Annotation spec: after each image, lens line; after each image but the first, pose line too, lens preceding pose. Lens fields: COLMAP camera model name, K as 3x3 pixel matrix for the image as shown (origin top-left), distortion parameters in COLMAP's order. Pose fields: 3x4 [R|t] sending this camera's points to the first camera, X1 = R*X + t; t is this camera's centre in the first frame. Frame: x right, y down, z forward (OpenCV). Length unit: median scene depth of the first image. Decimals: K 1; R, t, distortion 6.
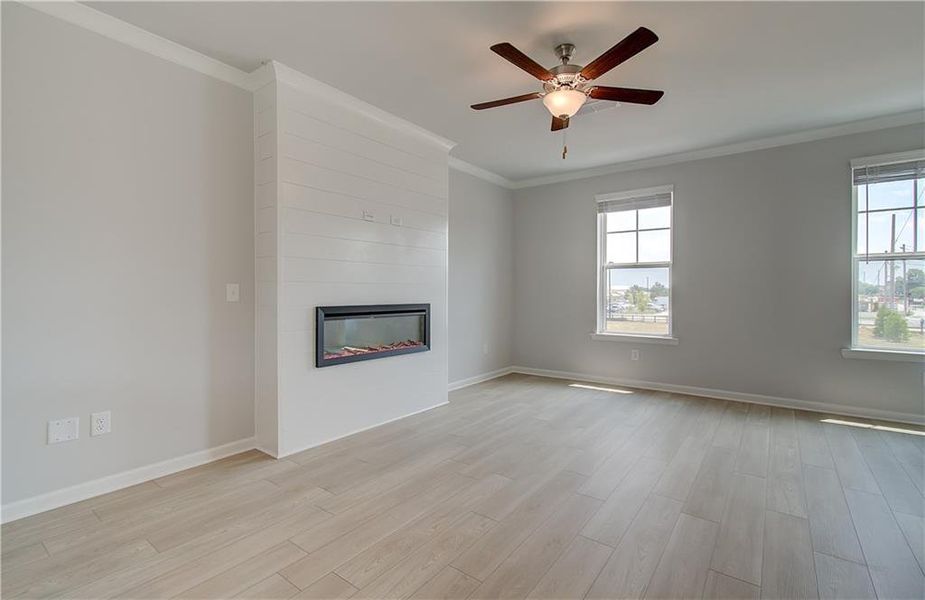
lens RADIAL K [[411.2, 0, 462.5], [0, 411.2, 300.0], [0, 0, 1]] dist [0.000879, 0.000190]
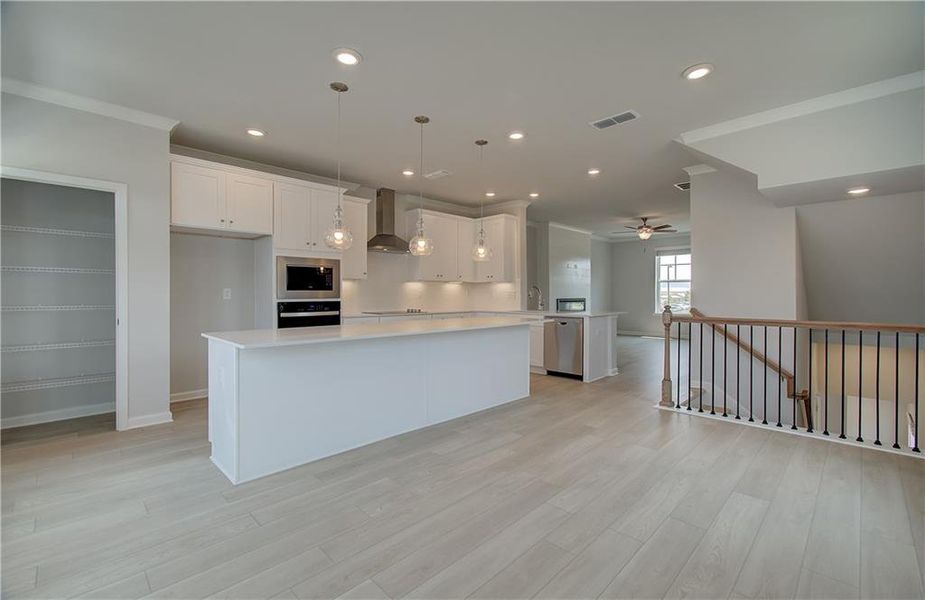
lens RADIAL K [[403.2, 0, 469.0], [0, 403.2, 300.7], [0, 0, 1]] dist [-0.000513, -0.000129]
pose [[0.992979, 0.001895, -0.118272, -0.387341], [-0.002138, 0.999996, -0.001931, 0.024066], [0.118267, 0.002170, 0.992979, -1.196437]]
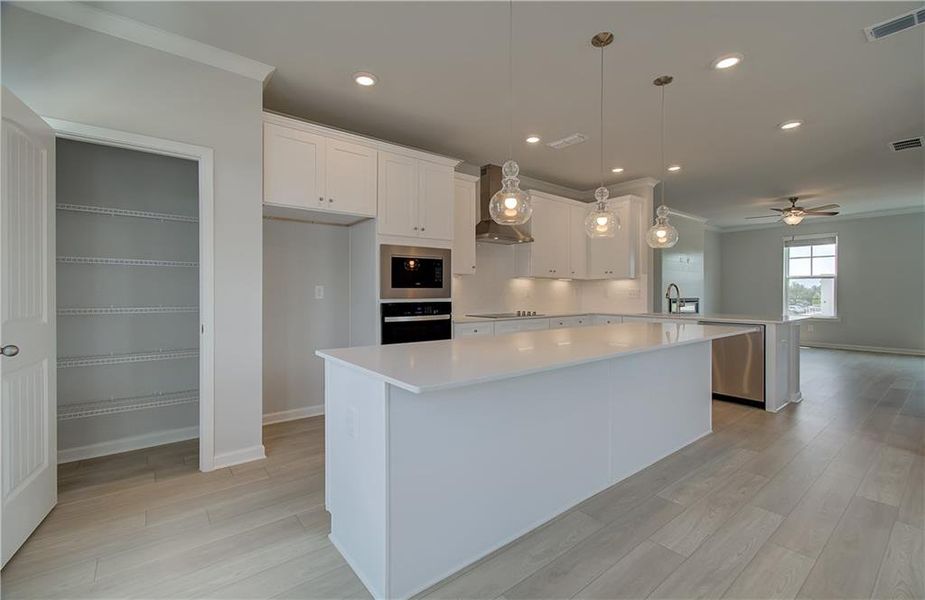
lens RADIAL K [[397.7, 0, 462.5], [0, 397.7, 300.0], [0, 0, 1]] dist [0.002751, 0.000624]
pose [[0.969183, 0.003693, -0.246314, -0.597943], [-0.004079, 0.999991, -0.001056, 0.021328], [0.246308, 0.002028, 0.969189, -1.011970]]
